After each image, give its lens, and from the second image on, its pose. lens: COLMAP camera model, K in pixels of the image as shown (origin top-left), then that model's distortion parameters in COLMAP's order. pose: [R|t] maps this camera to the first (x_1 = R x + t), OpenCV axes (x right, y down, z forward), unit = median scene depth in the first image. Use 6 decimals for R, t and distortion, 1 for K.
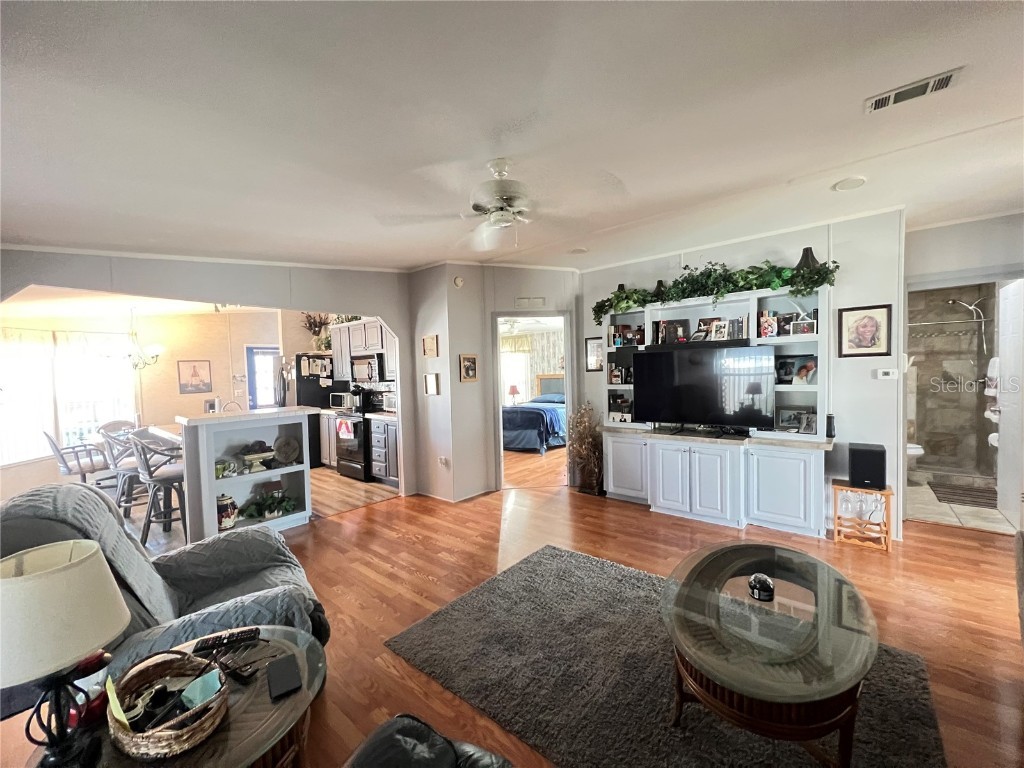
lens RADIAL K [[409.8, 0, 510.6], [0, 409.8, 384.9], [0, 0, 1]] dist [-0.001704, 0.000530]
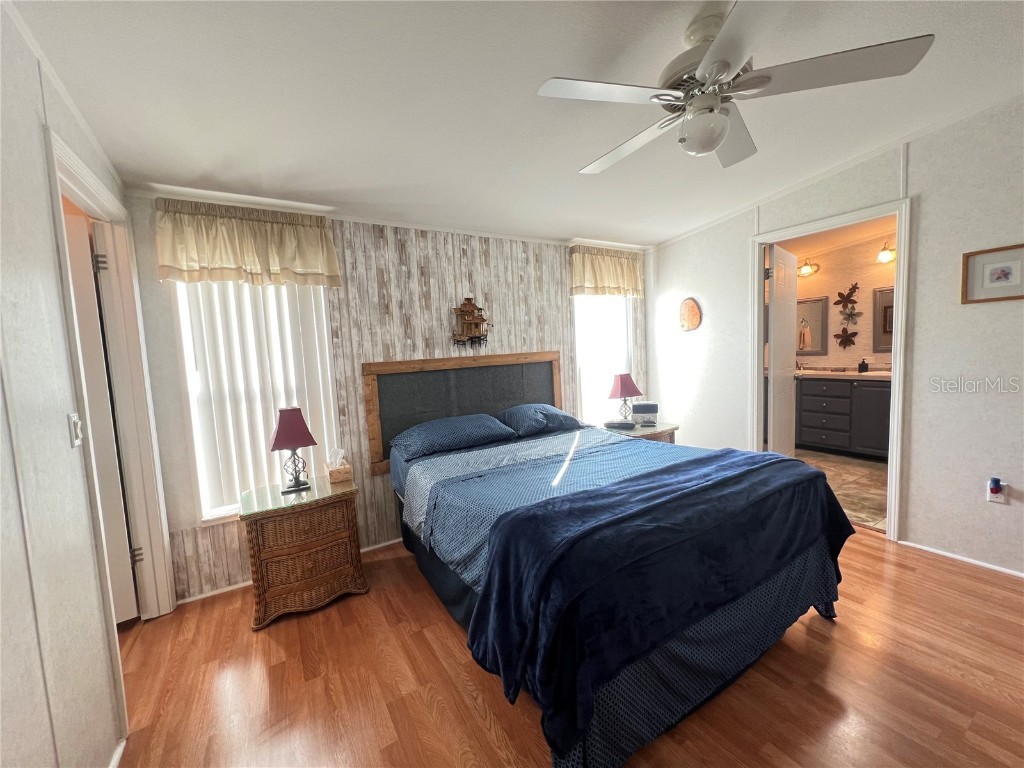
lens RADIAL K [[409.8, 0, 511.9], [0, 409.8, 385.9], [0, 0, 1]] dist [-0.001704, 0.000530]
pose [[0.323087, -0.065592, 0.944093, -0.391348], [0.074048, 0.996289, 0.043878, -0.027956], [-0.943468, 0.055731, 0.326745, 1.687788]]
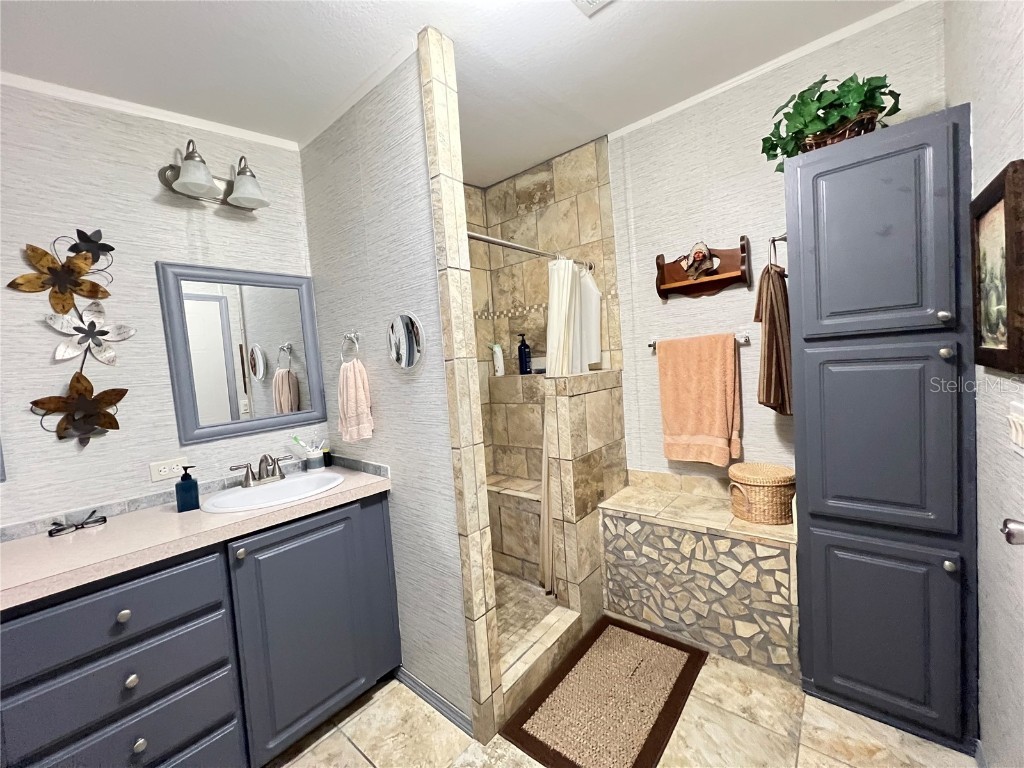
lens RADIAL K [[409.8, 0, 510.3], [0, 409.8, 385.2], [0, 0, 1]] dist [-0.001704, 0.000530]
pose [[-0.994885, 0.101011, -0.001112, 0.585025], [0.100494, 0.990791, 0.090743, -0.055061], [0.010268, 0.090167, -0.995874, 1.520031]]
